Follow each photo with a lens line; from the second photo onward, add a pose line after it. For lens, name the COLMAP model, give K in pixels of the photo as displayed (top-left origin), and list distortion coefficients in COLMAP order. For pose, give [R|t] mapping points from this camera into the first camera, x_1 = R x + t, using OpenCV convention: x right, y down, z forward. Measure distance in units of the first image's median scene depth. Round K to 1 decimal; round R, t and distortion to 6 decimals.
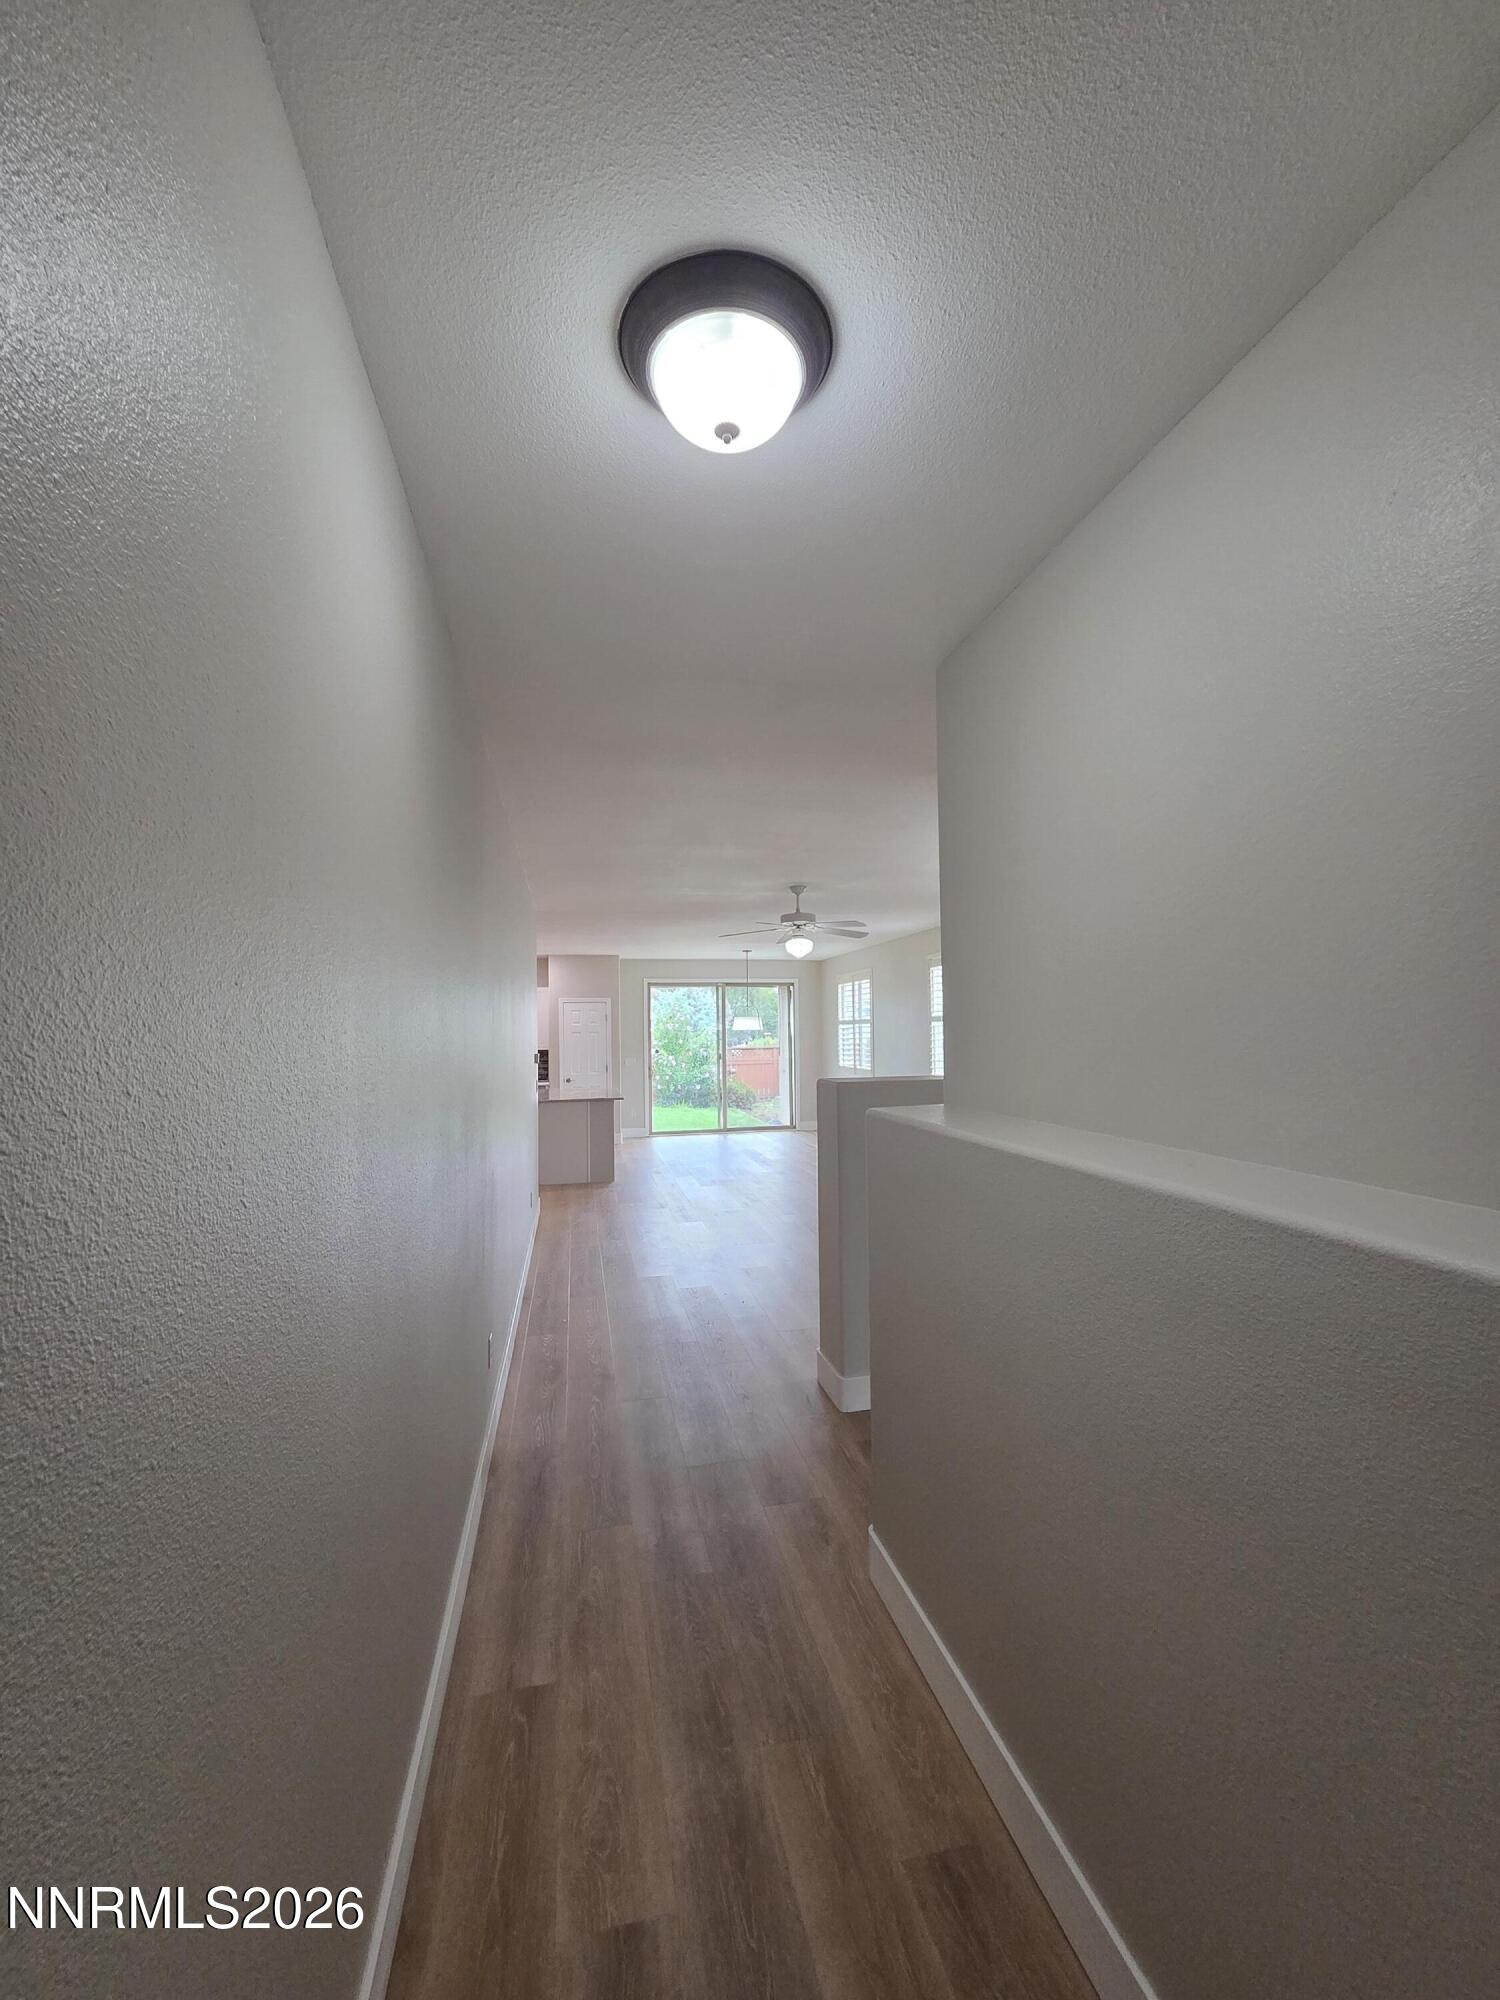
lens RADIAL K [[814.4, 0, 755.1], [0, 814.4, 1003.5], [0, 0, 1]] dist [0.003995, -0.001106]
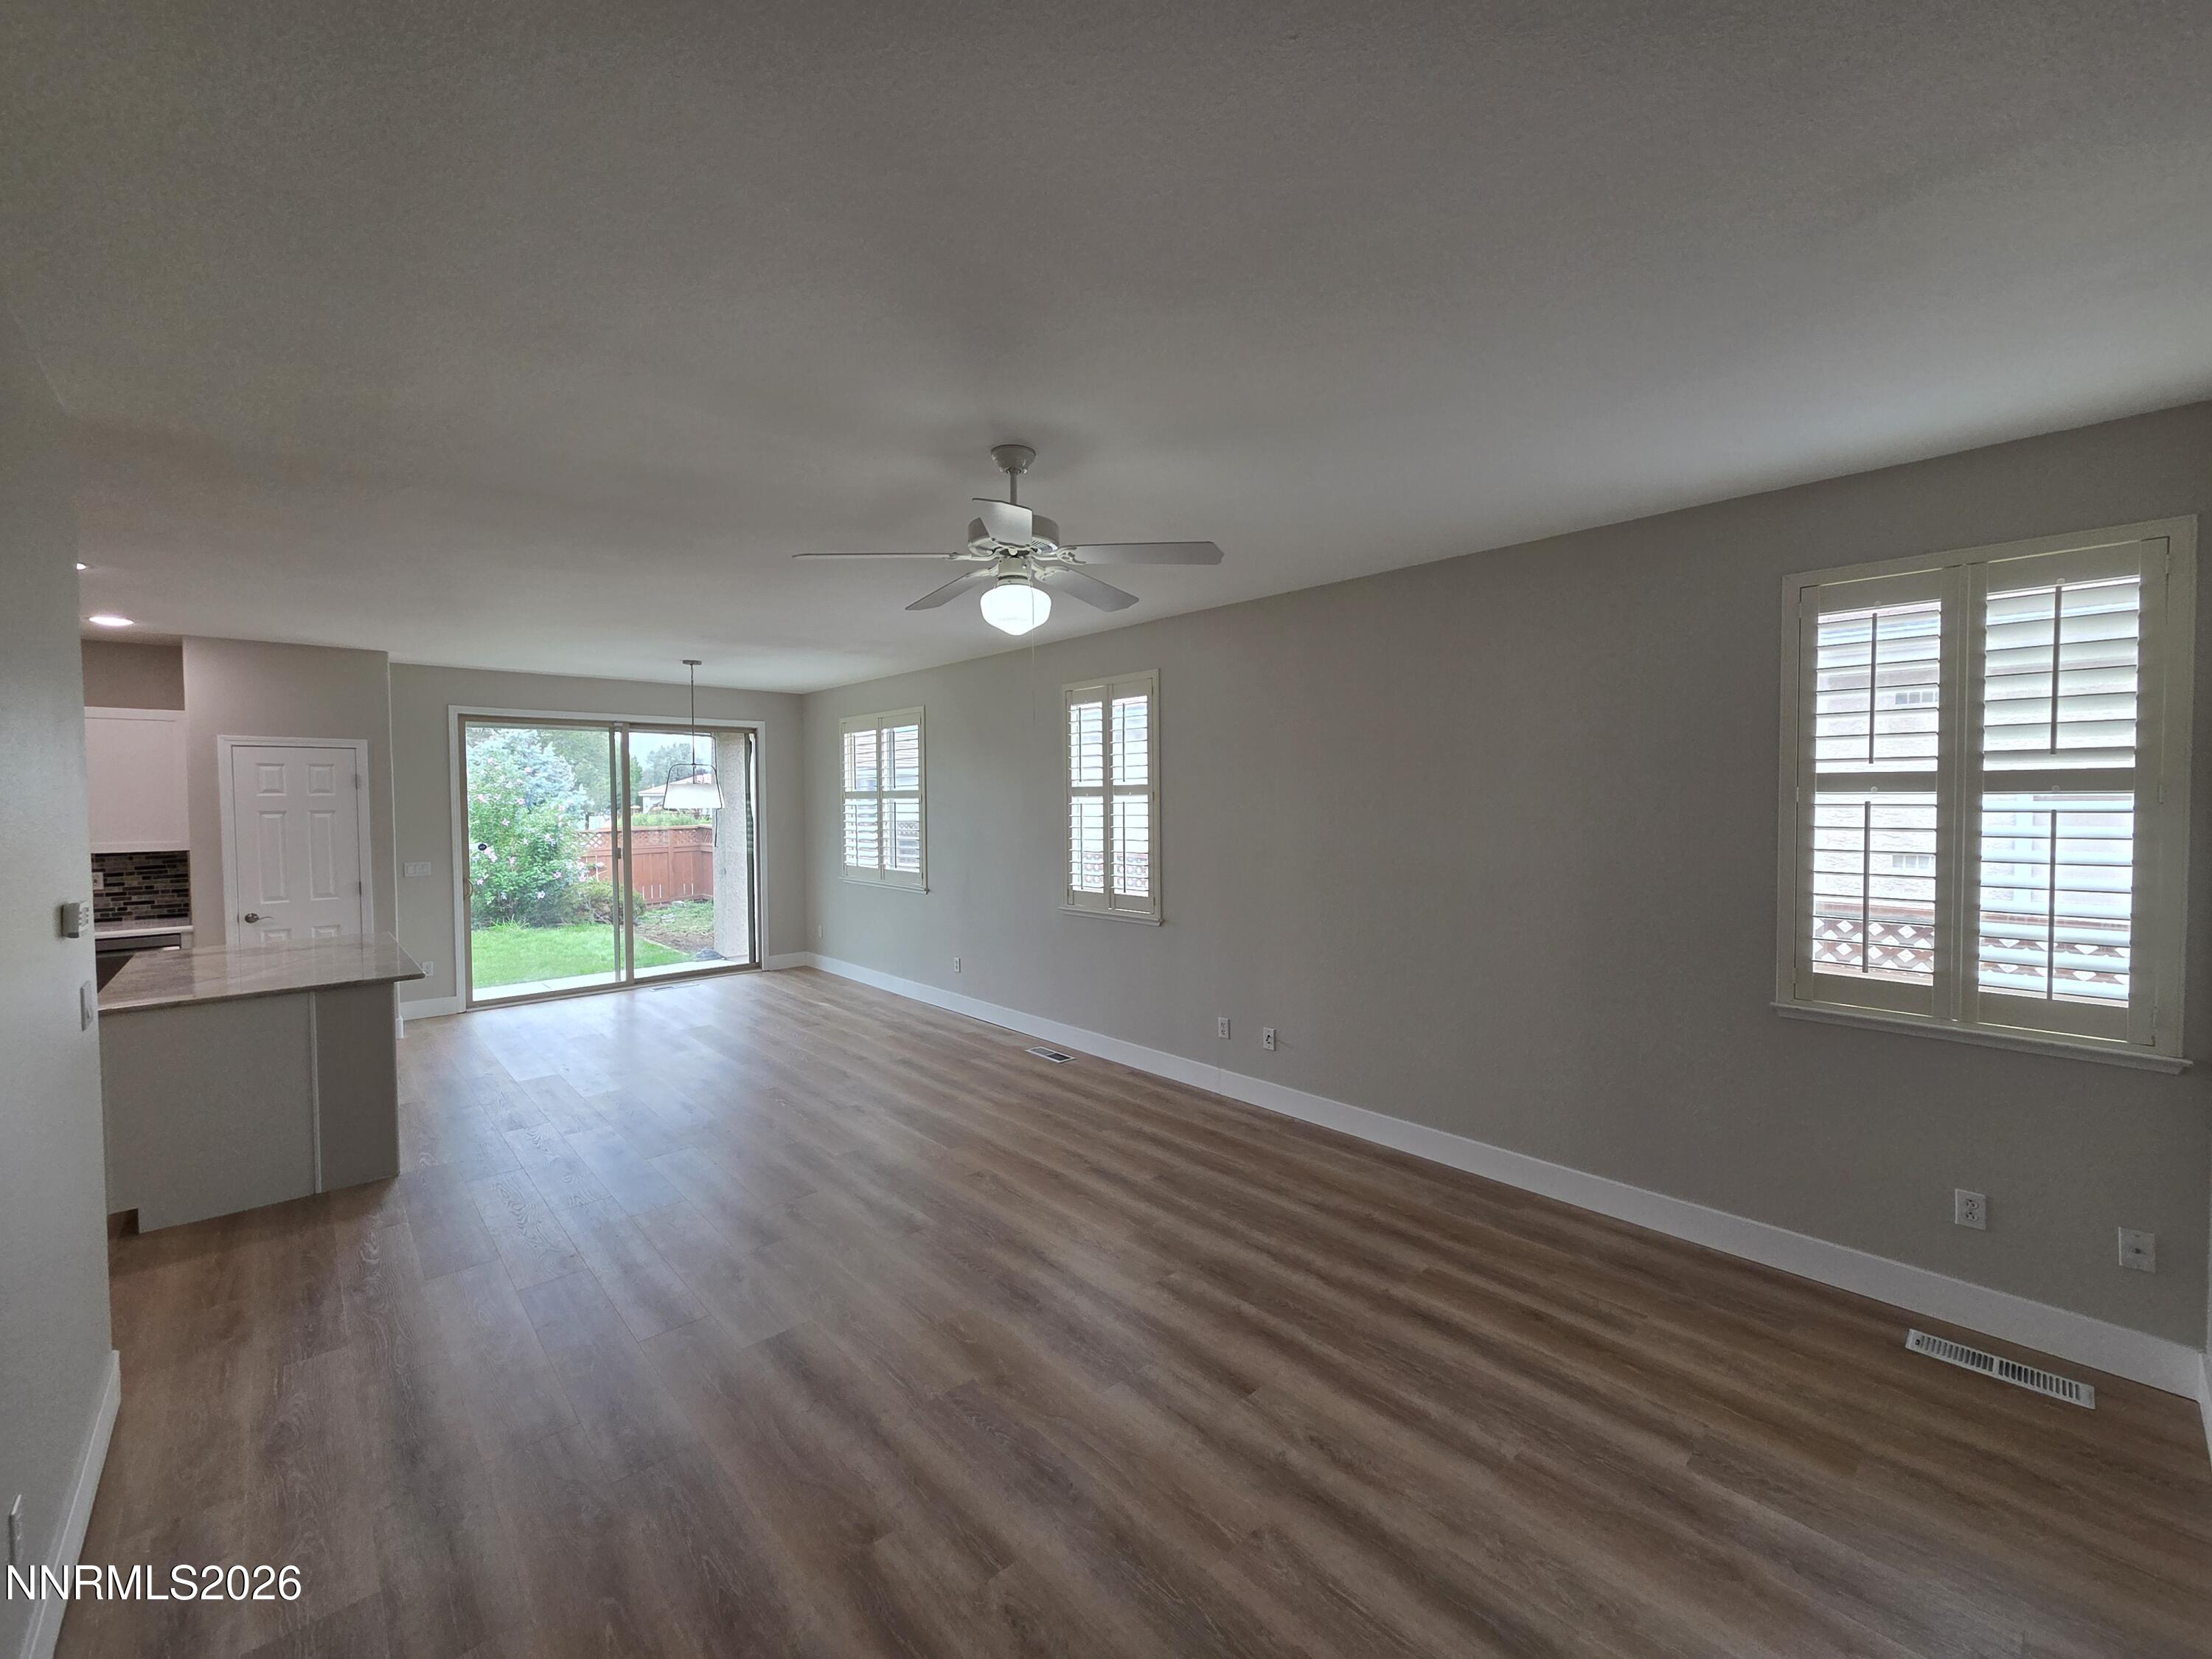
lens RADIAL K [[900.8, 0, 1123.1], [0, 900.8, 823.0], [0, 0, 1]] dist [0.003995, -0.001106]
pose [[0.860581, -0.007586, 0.509258, -0.063633], [-0.020659, 0.998546, 0.049785, 0.006205], [-0.508895, -0.053365, 0.859173, 0.308533]]
